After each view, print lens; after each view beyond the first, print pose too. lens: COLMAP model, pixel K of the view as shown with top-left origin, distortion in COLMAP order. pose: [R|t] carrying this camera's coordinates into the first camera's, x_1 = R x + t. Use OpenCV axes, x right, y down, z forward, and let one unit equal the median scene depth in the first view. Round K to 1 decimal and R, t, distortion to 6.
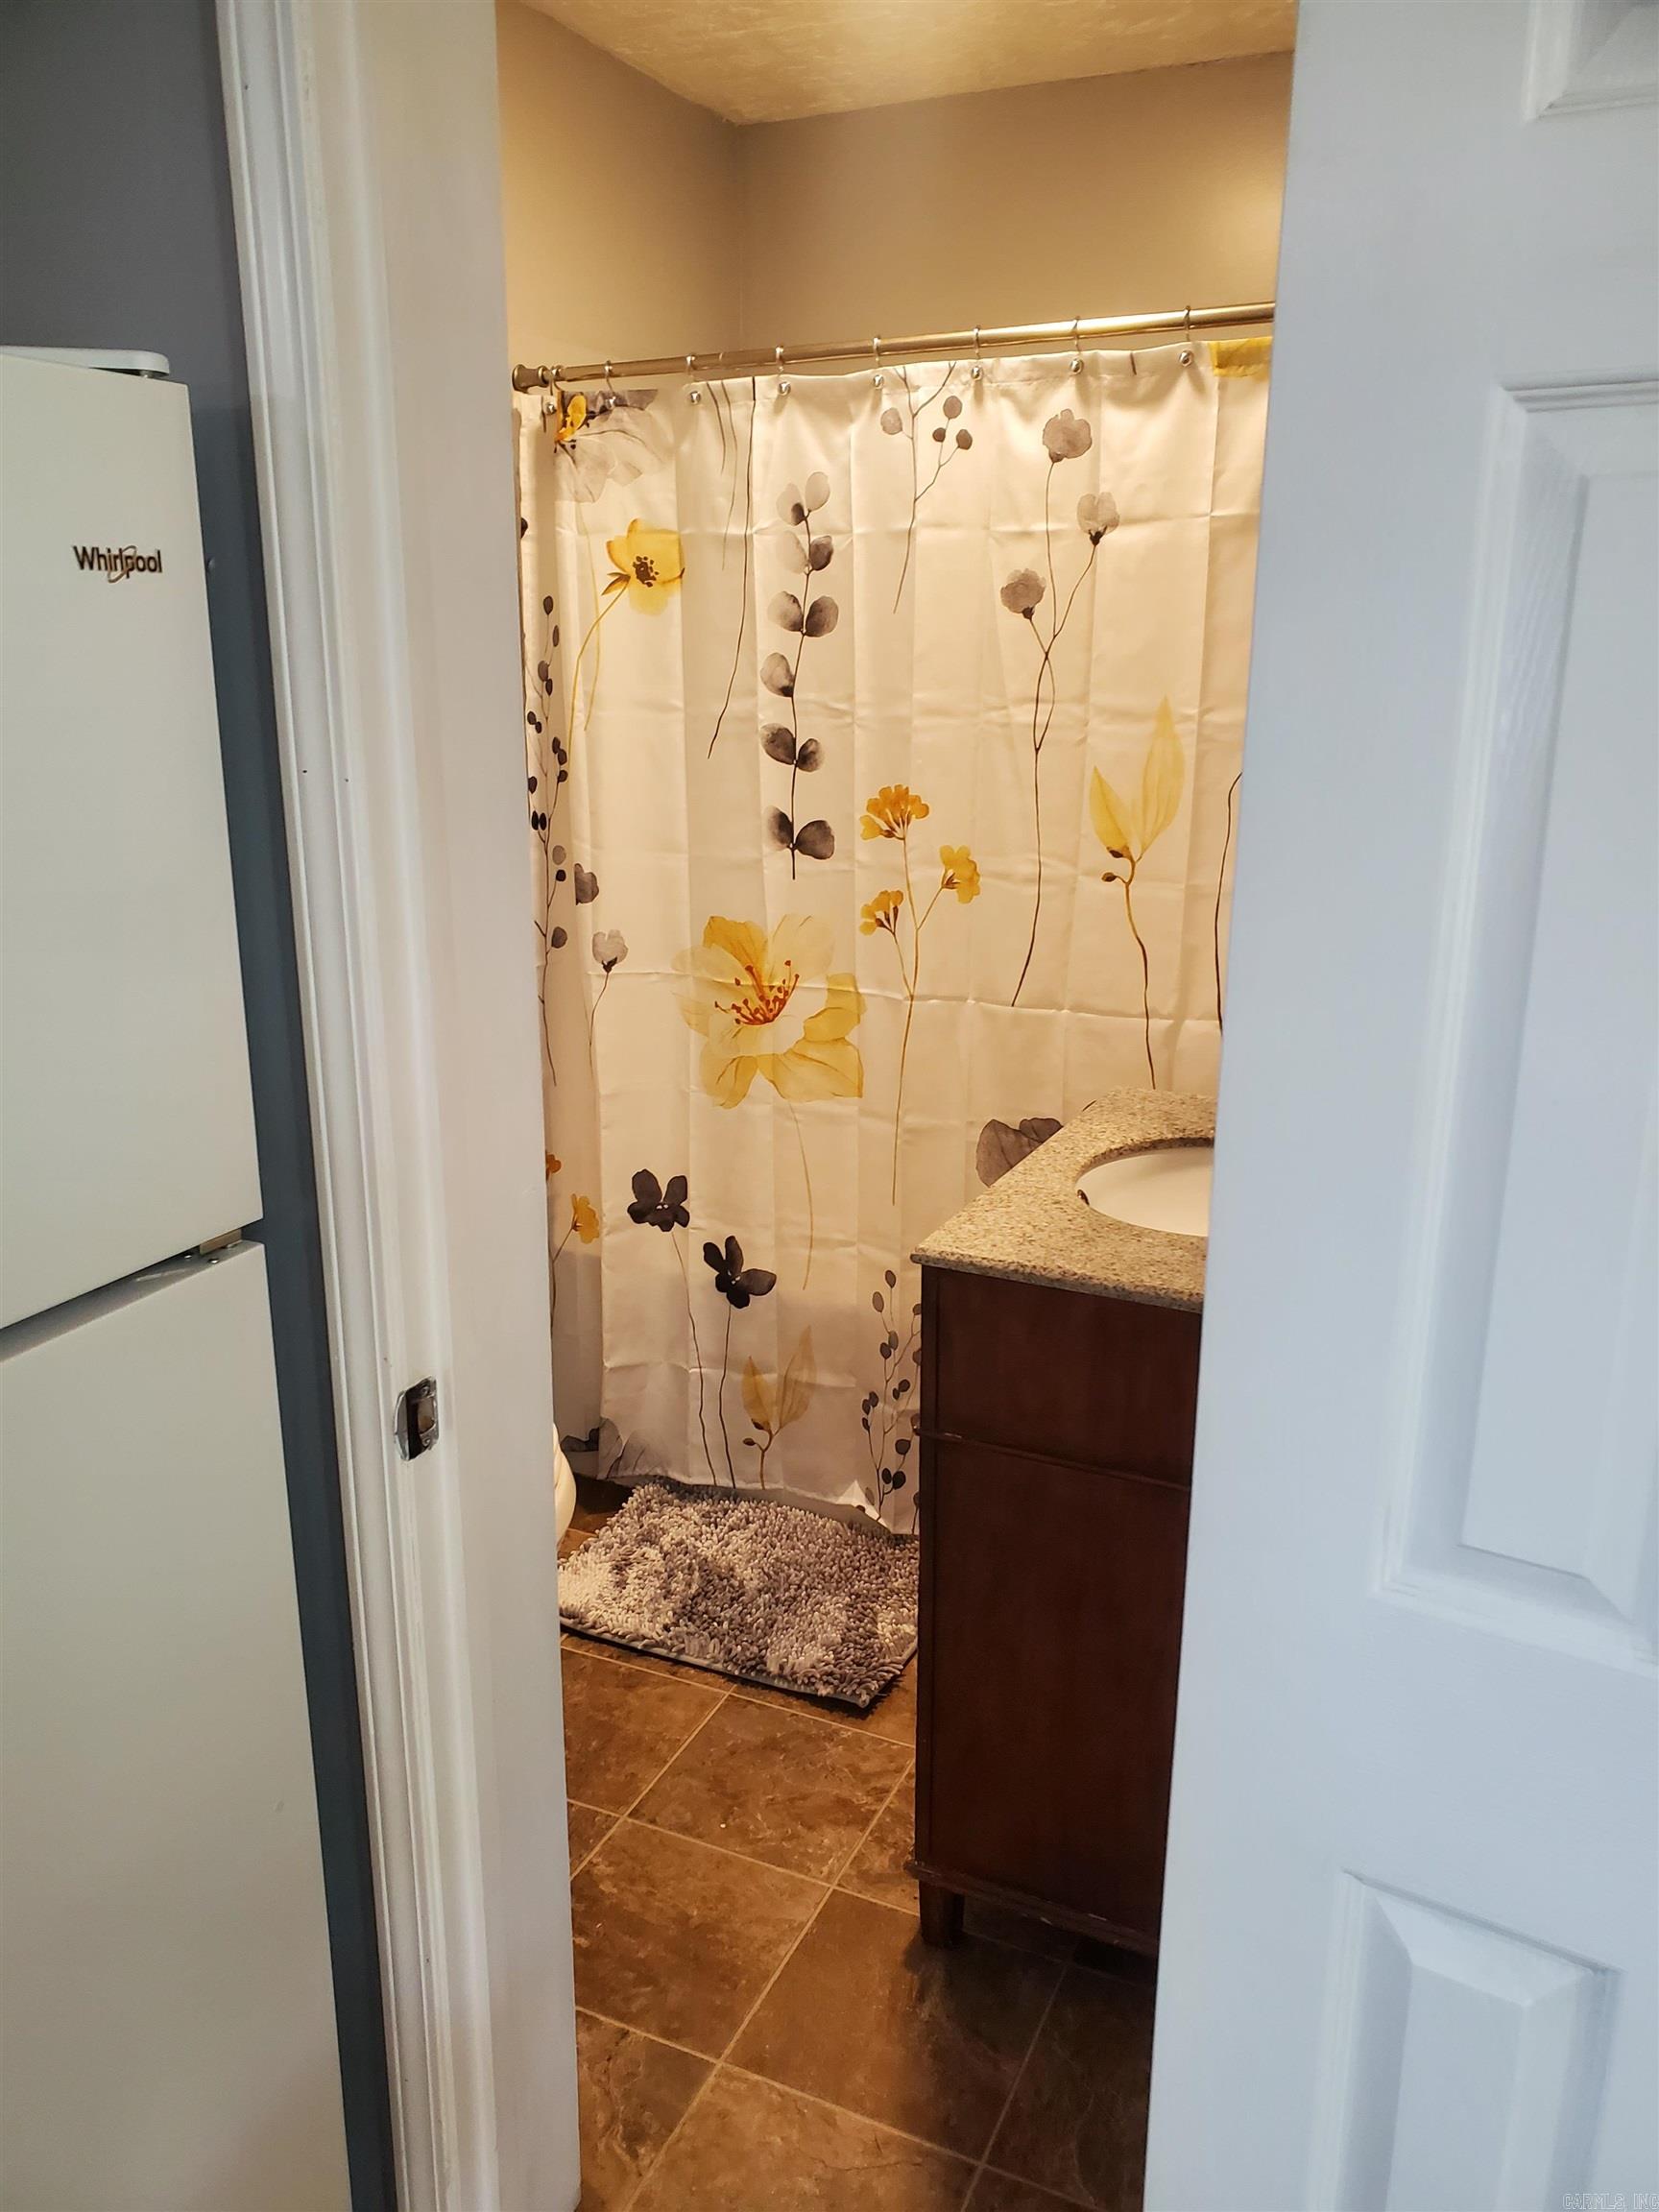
lens RADIAL K [[1690.8, 0, 829.5], [0, 1690.8, 1106.0], [0, 0, 1]] dist [-0.001518, -0.000133]
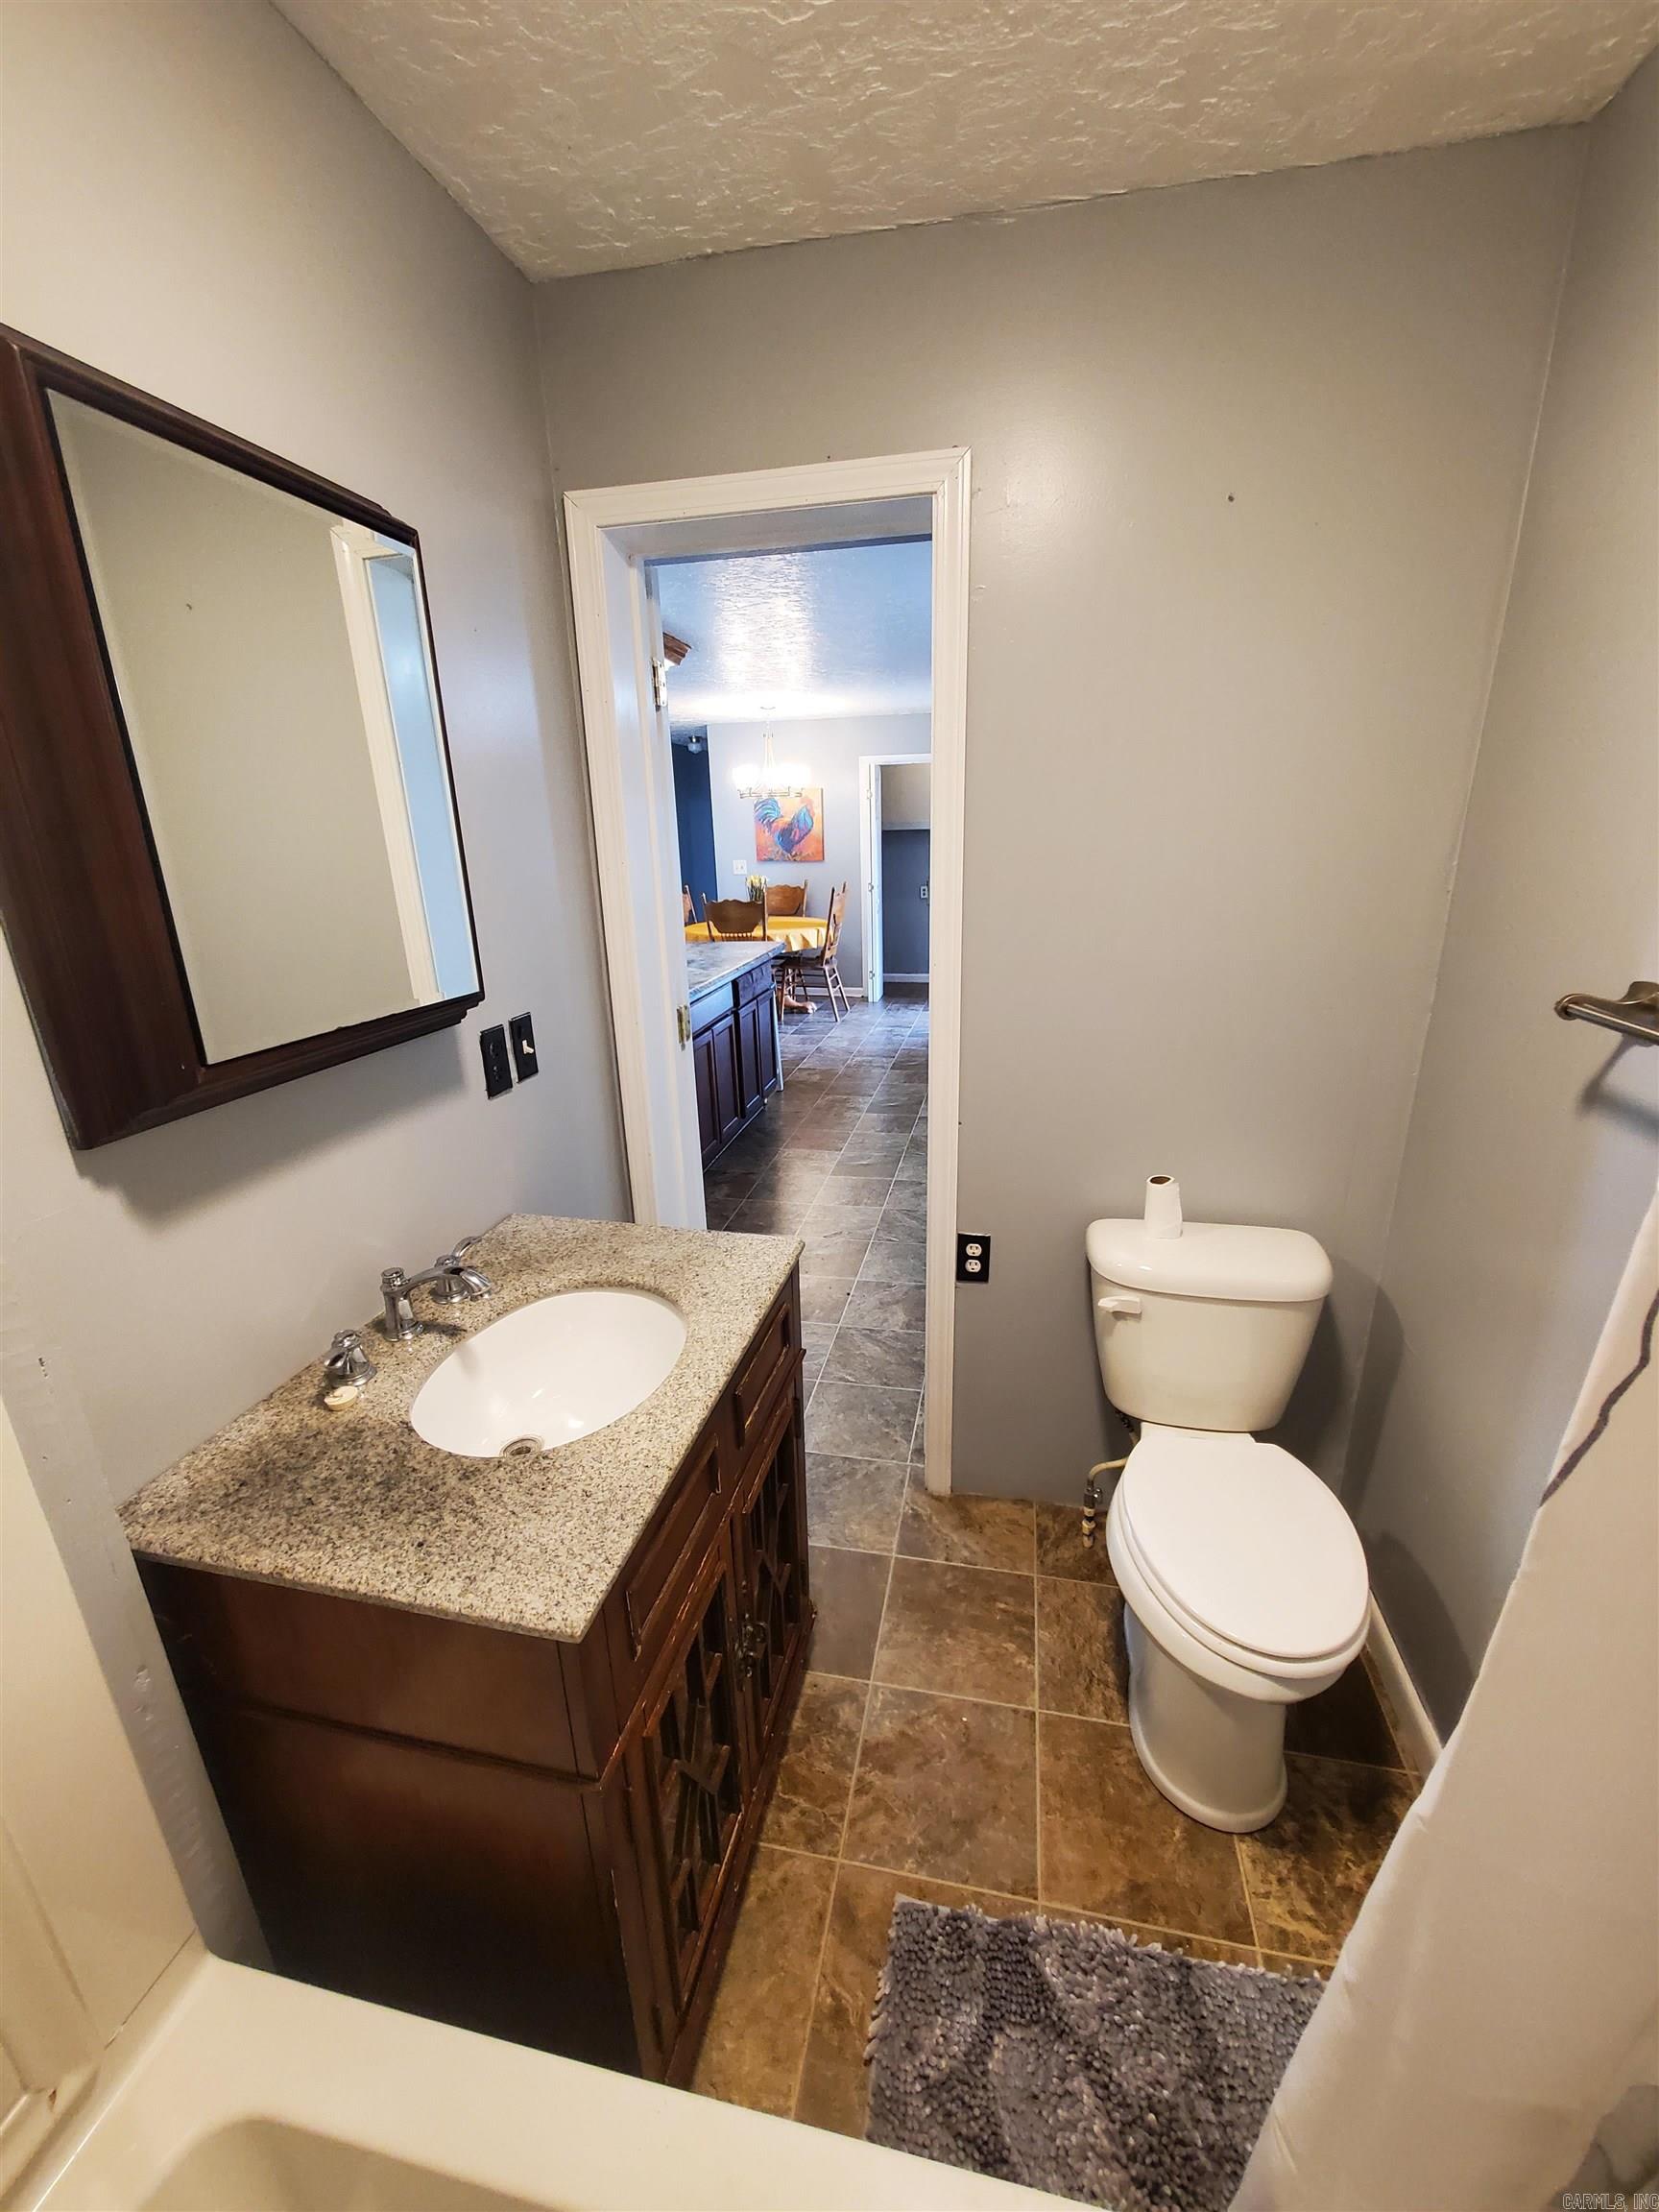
lens RADIAL K [[875.5, 0, 829.5], [0, 875.5, 1106.0], [0, 0, 1]] dist [0.000446, 0.000031]
pose [[-0.976572, 0.088787, -0.196020, 0.141937], [-0.034473, 0.834601, 0.549776, -0.382634], [0.212412, 0.543653, -0.811987, 1.314739]]
